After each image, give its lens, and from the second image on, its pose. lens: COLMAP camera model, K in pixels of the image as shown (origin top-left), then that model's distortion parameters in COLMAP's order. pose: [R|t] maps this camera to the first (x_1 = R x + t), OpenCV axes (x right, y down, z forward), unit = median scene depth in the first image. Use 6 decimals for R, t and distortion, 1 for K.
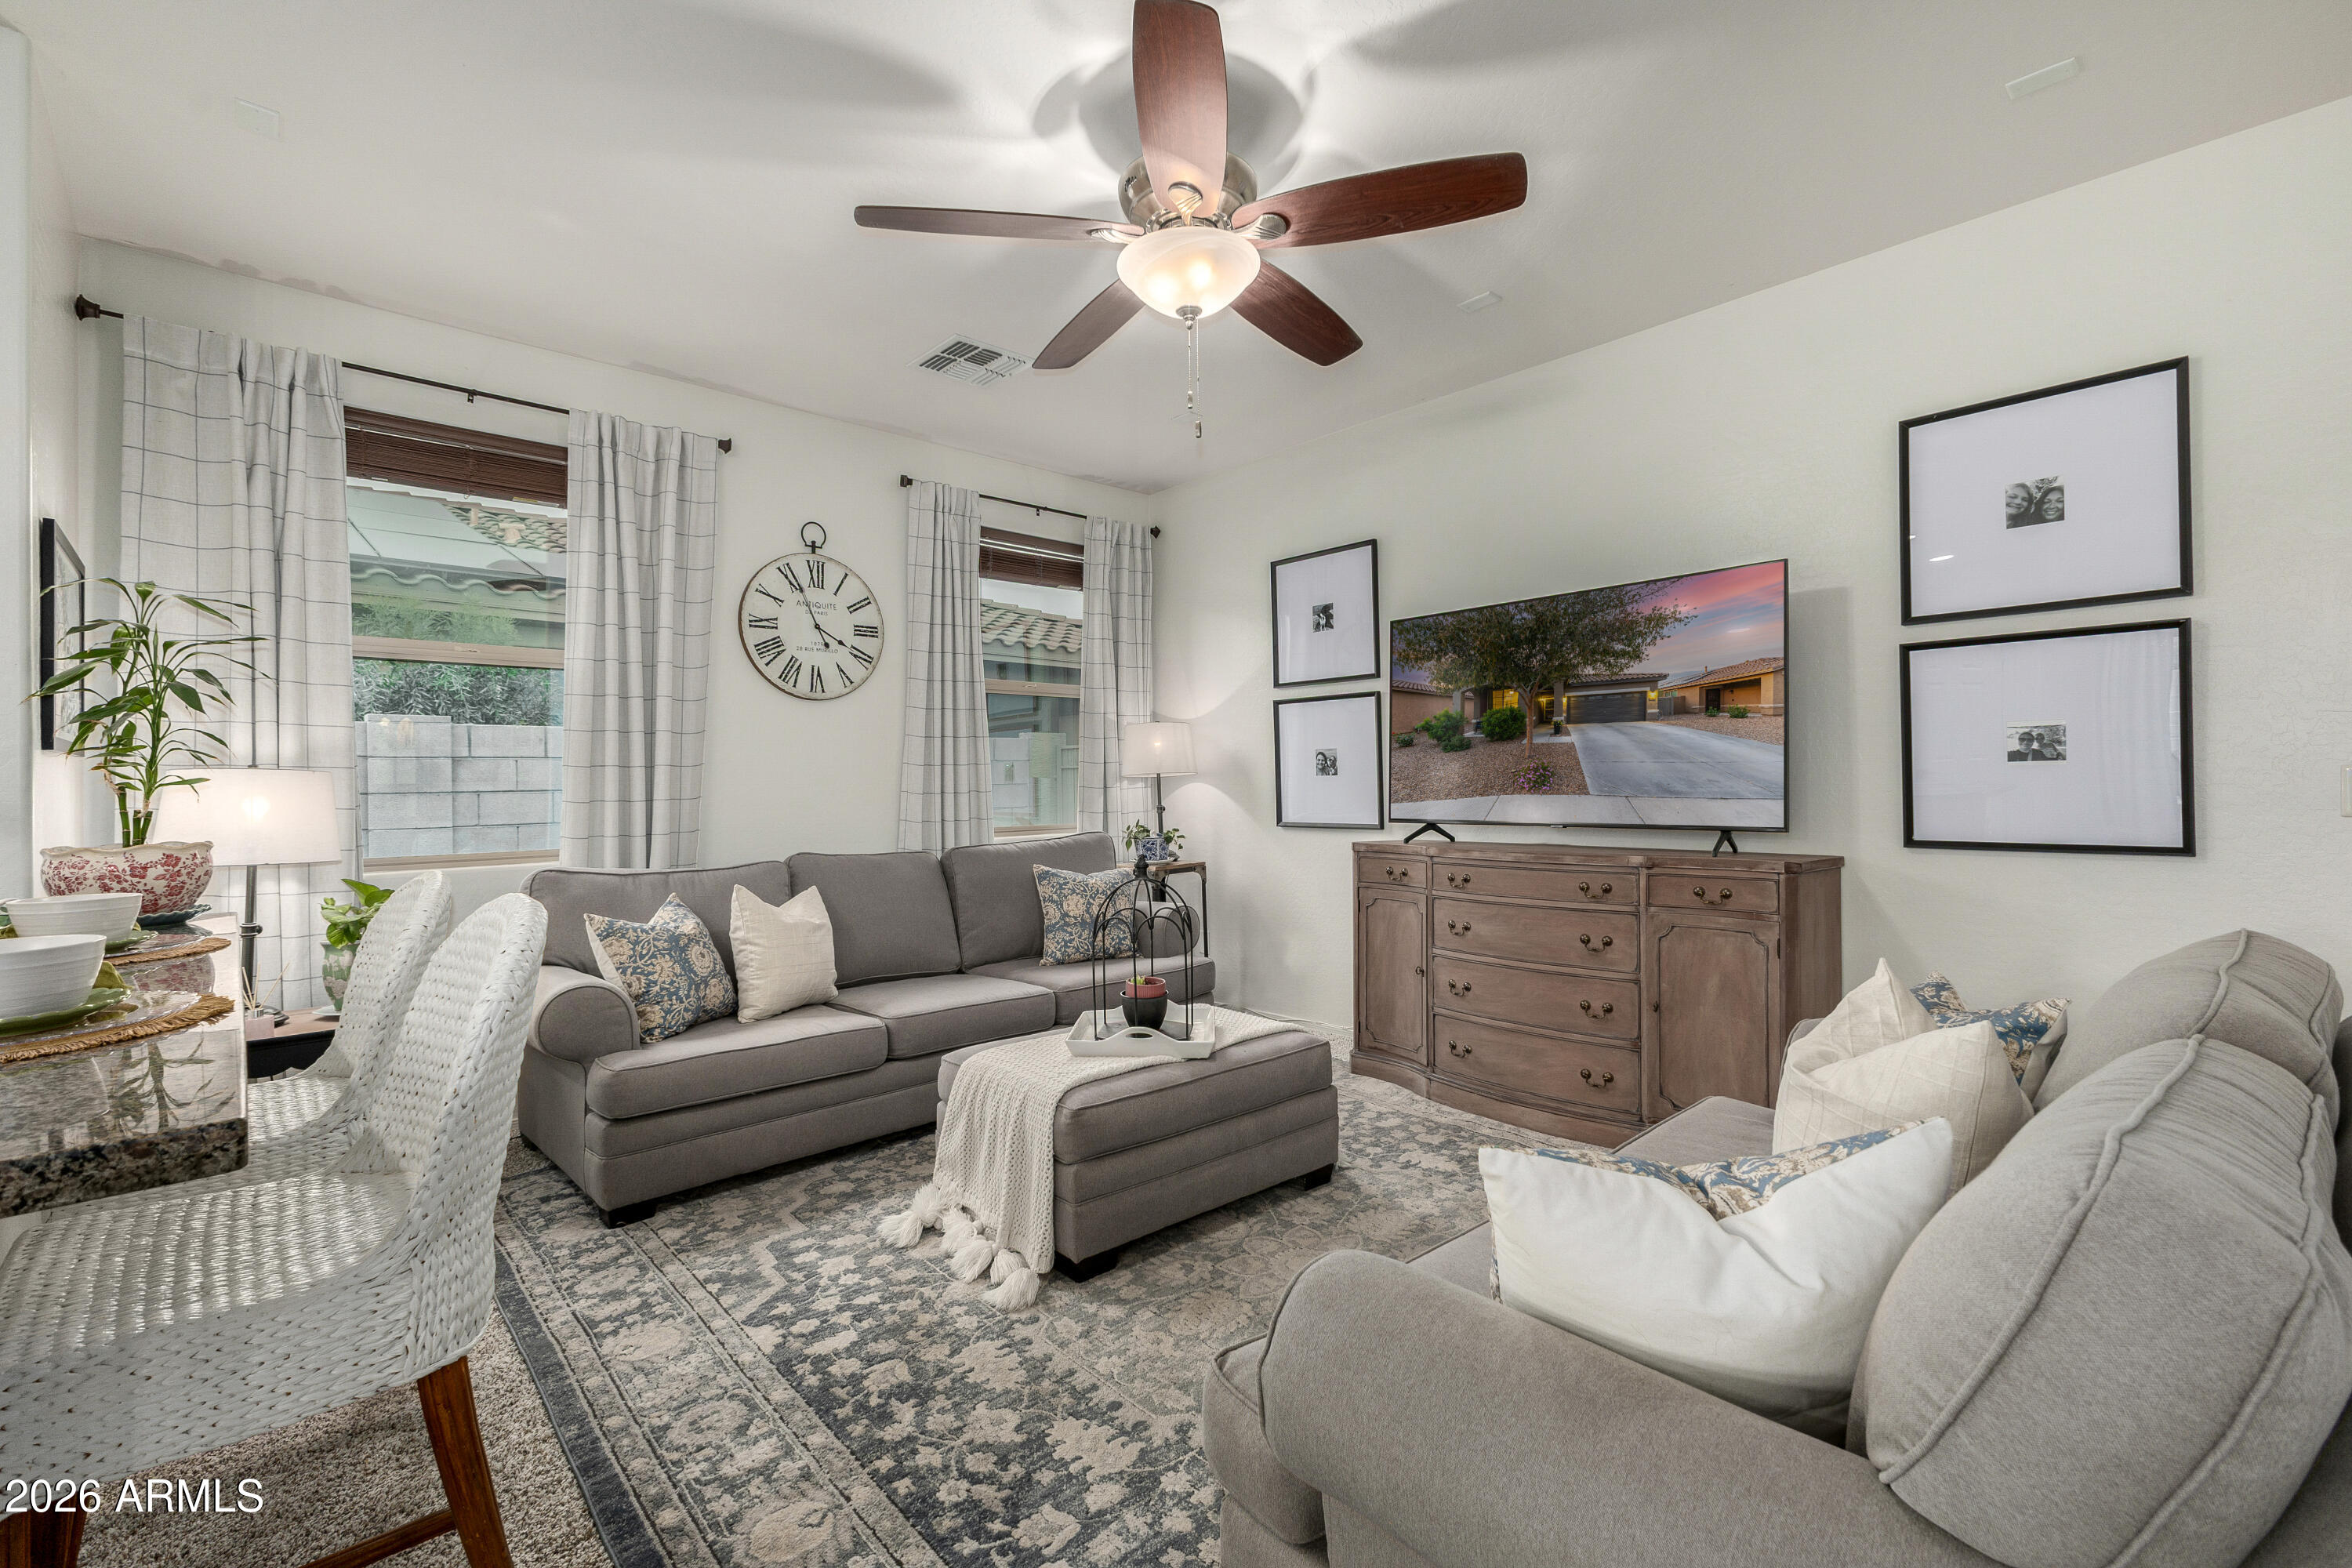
lens RADIAL K [[1014.3, 0, 1176.0], [0, 1014.3, 778.6], [0, 0, 1]] dist [0.017479, -0.005275]
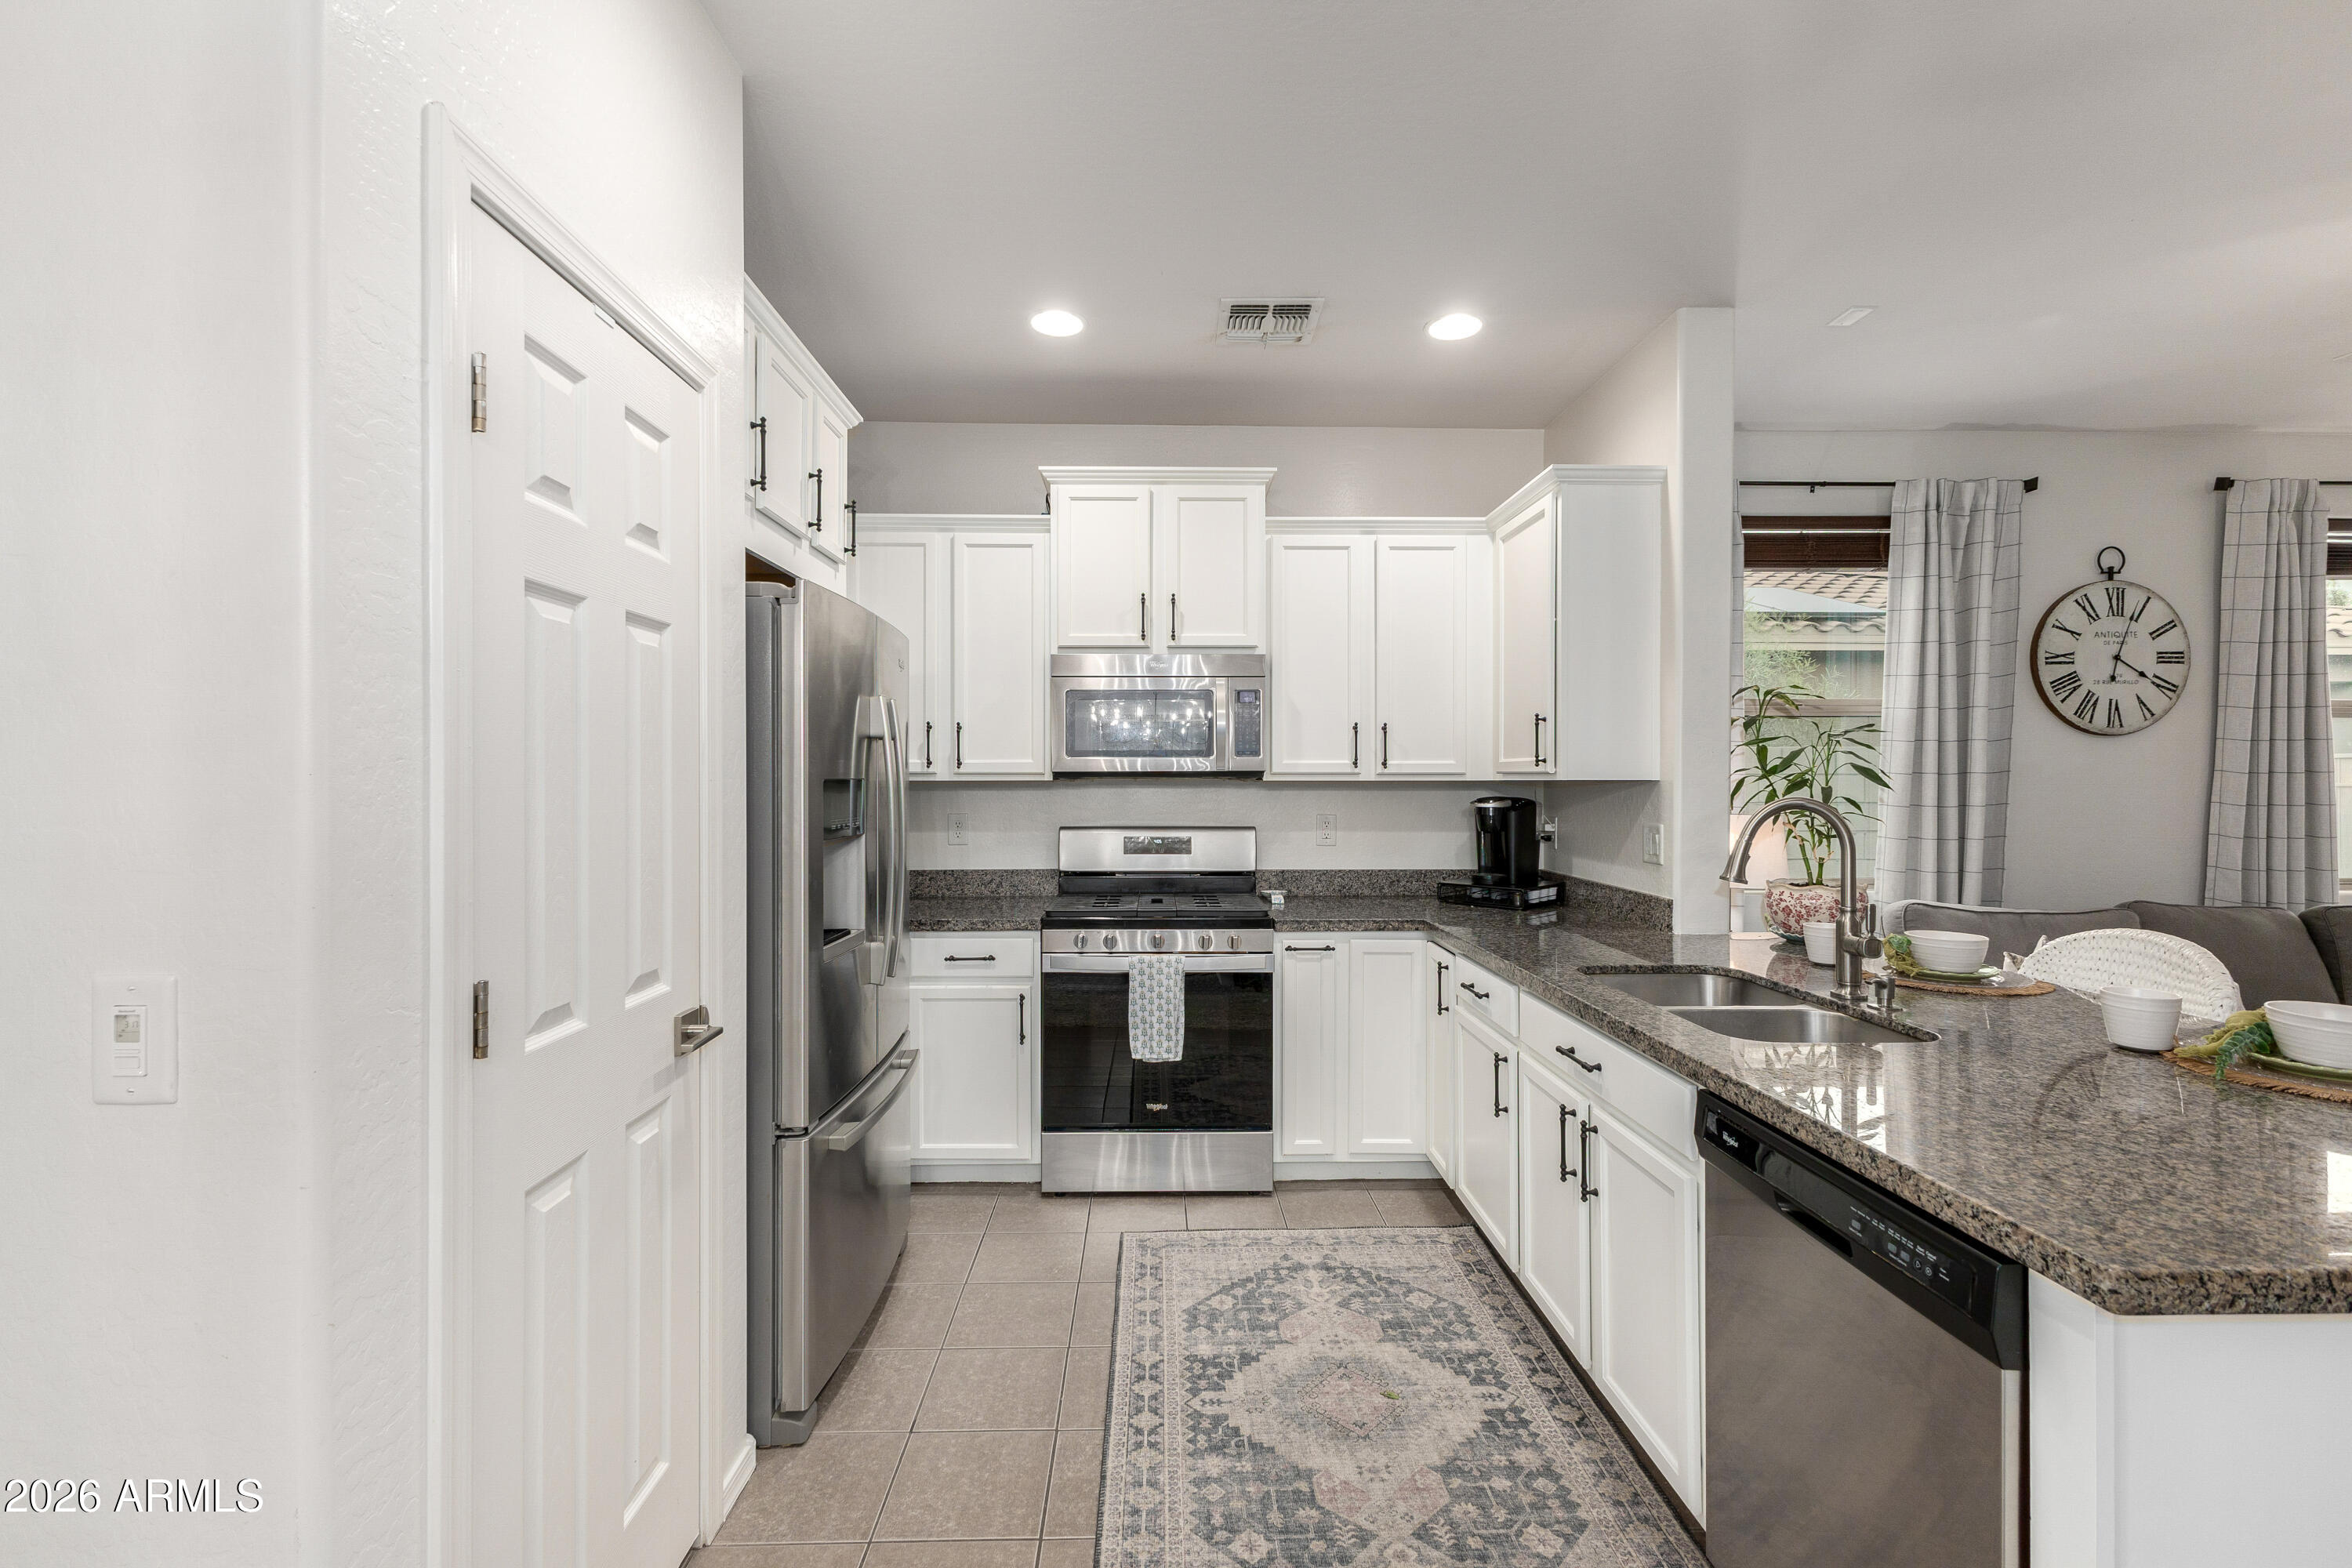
lens RADIAL K [[1016.5, 0, 1174.5], [0, 1016.5, 778.2], [0, 0, 1]] dist [0.011687, -0.001123]
pose [[0.749919, 0.016505, -0.661324, -0.465930], [-0.009949, 0.999857, 0.013673, -0.051782], [0.661455, -0.003674, 0.749976, -0.358211]]
